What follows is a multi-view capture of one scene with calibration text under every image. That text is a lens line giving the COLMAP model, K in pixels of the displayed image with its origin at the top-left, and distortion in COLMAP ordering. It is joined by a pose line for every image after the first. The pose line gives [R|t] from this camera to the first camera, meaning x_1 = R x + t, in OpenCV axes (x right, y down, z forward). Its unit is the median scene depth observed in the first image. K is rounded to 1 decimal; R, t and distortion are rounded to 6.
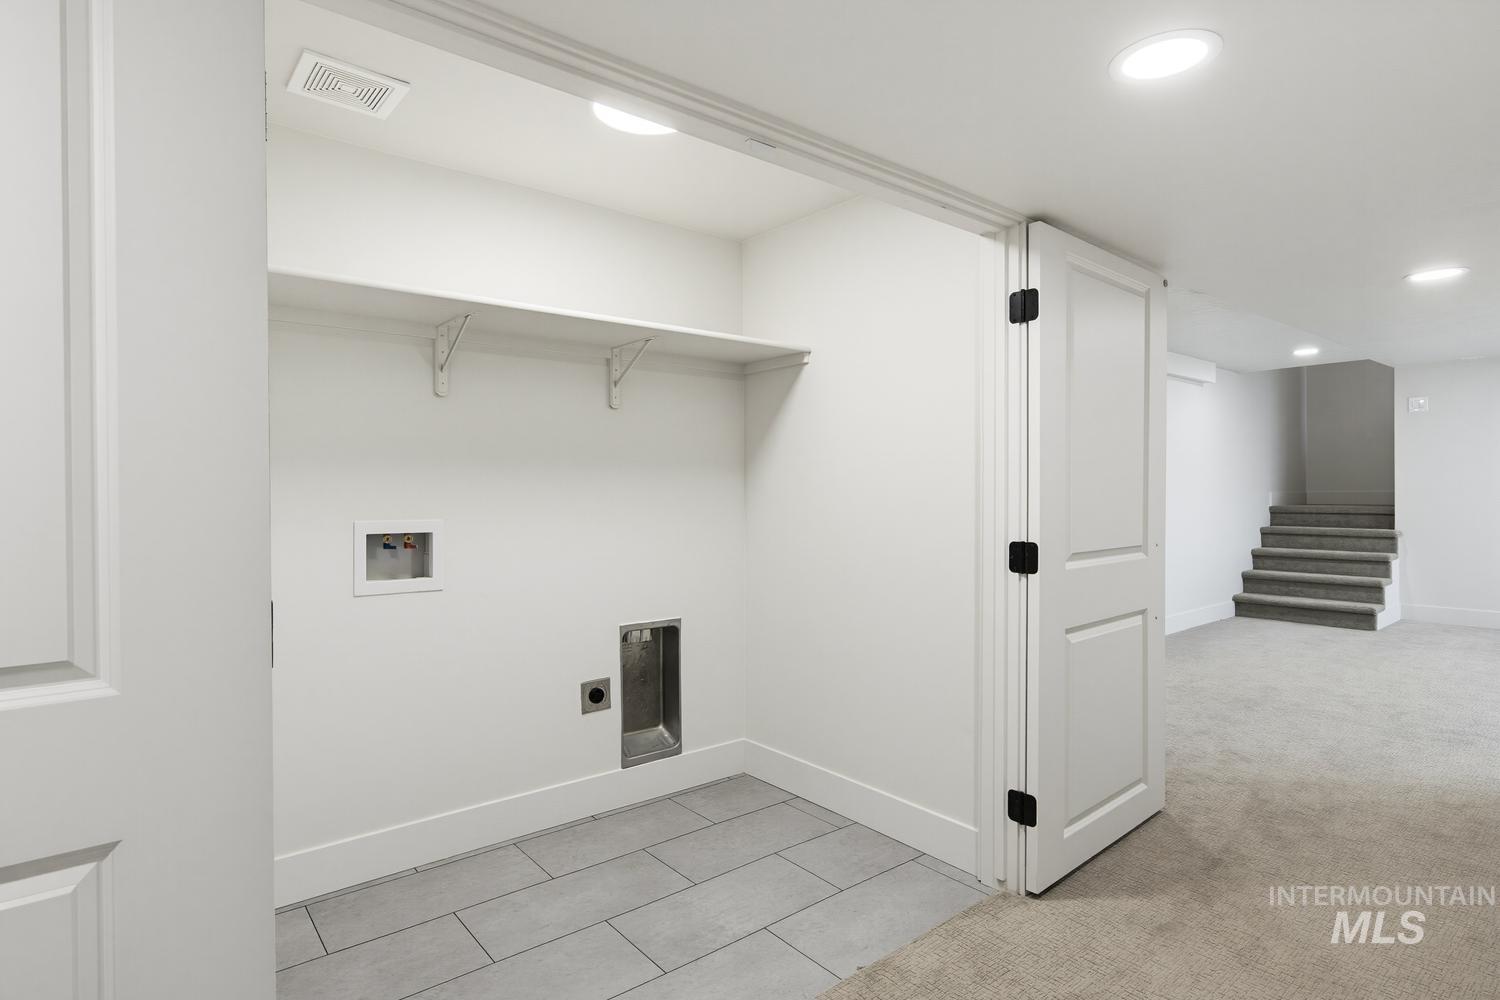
lens RADIAL K [[788.1, 0, 748.4], [0, 788.1, 497.2], [0, 0, 1]] dist [-0.001323, -0.000723]
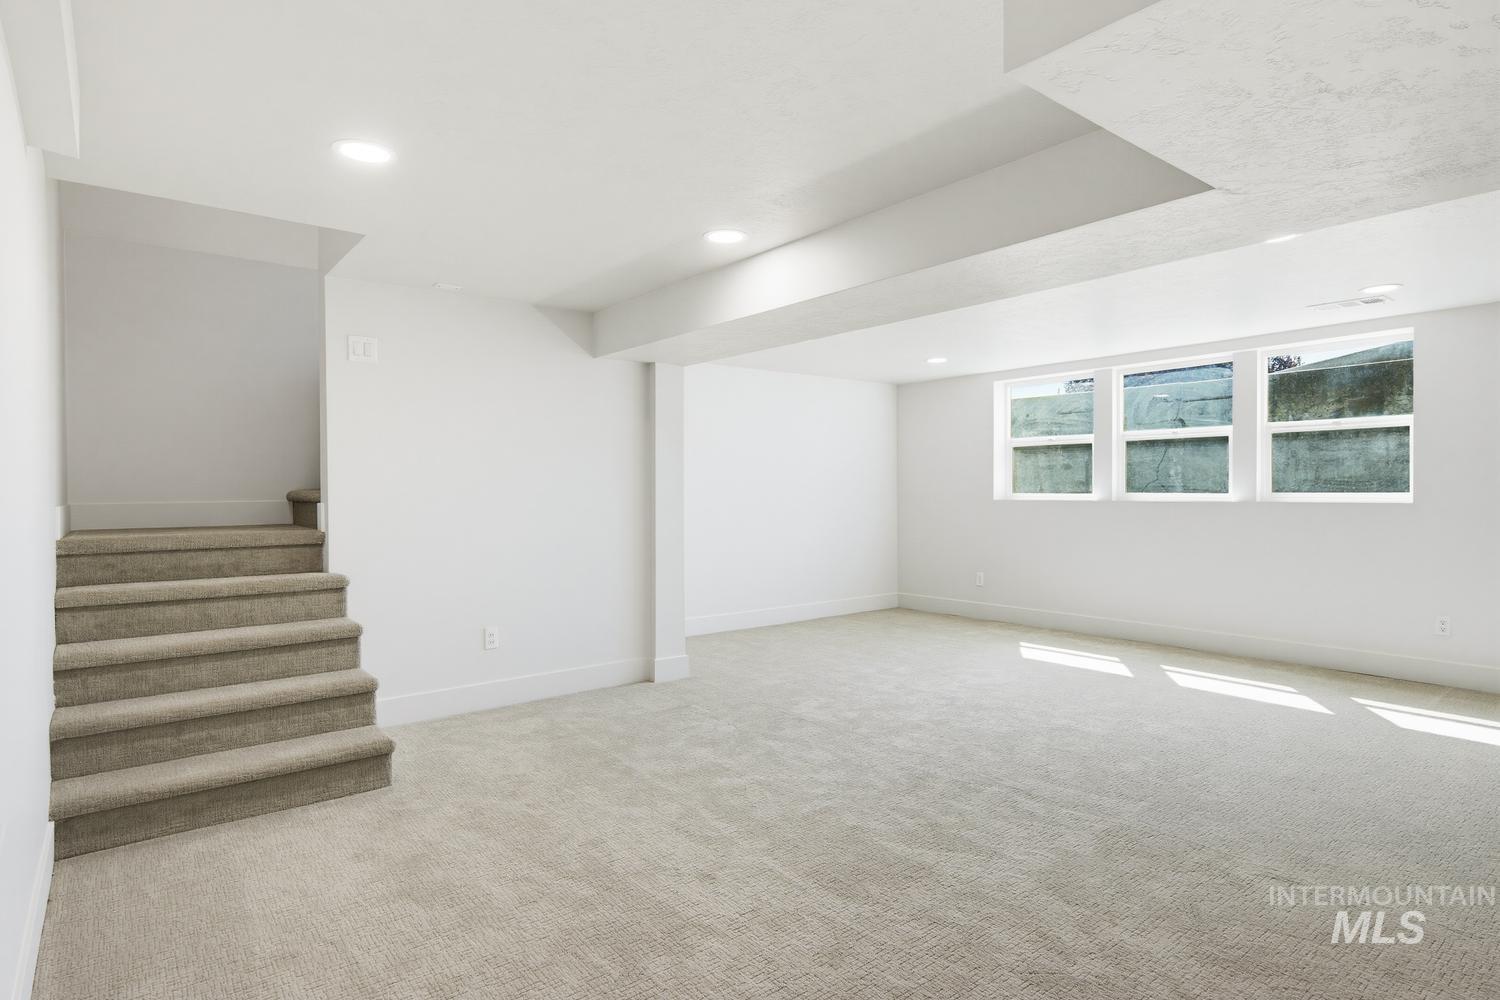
lens RADIAL K [[788.1, 0, 751.9], [0, 788.1, 489.6], [0, 0, 1]] dist [-0.001323, -0.000723]
pose [[0.024104, -0.005853, 0.999692, 0.268653], [0.007228, 0.999958, 0.005681, -0.018416], [-0.999683, 0.007089, 0.024146, 0.678352]]
